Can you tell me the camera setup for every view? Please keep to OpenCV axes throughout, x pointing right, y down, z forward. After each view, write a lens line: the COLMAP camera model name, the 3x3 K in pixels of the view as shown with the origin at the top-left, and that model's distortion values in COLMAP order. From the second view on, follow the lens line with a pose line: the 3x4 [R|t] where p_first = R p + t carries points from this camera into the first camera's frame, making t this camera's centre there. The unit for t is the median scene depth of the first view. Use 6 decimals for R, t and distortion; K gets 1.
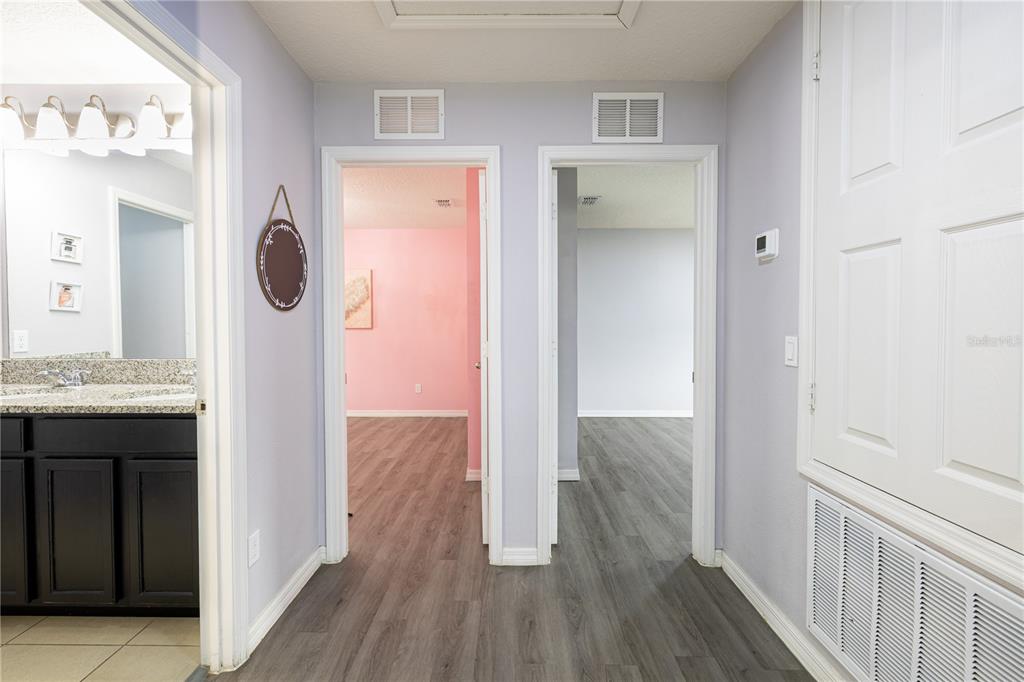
lens RADIAL K [[434.1, 0, 515.2], [0, 434.1, 327.9], [0, 0, 1]] dist [0.001115, -0.000083]
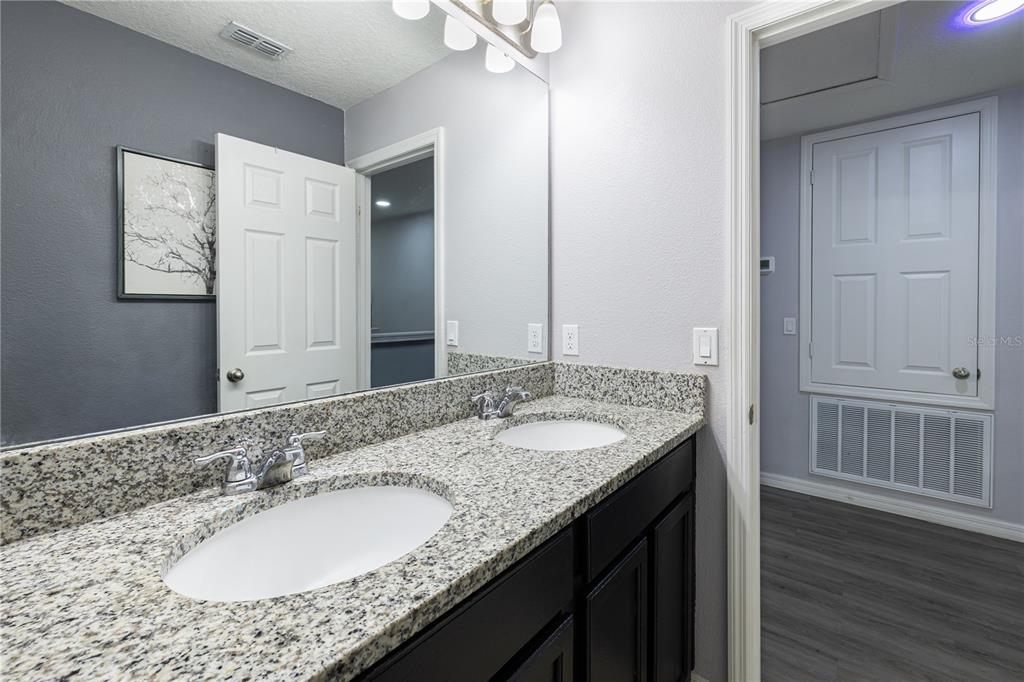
lens RADIAL K [[434.1, 0, 514.9], [0, 434.1, 309.9], [0, 0, 1]] dist [0.001115, -0.000083]
pose [[0.636069, -0.003704, 0.771623, -1.164434], [0.010907, 0.999932, -0.004191, -0.015162], [-0.771555, 0.011082, 0.636066, 0.571337]]
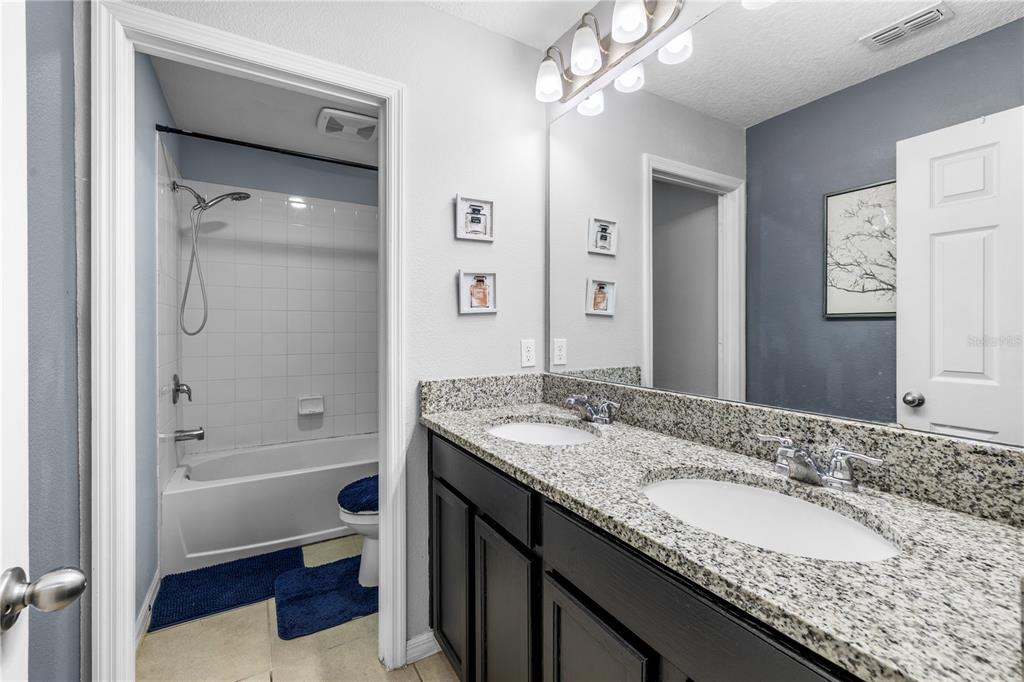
lens RADIAL K [[434.1, 0, 502.9], [0, 434.1, 337.4], [0, 0, 1]] dist [0.001115, -0.000083]
pose [[0.495084, 0.022458, -0.868555, -0.485335], [-0.012801, 0.999746, 0.018553, -0.011407], [0.868751, 0.001933, 0.495246, 0.511026]]
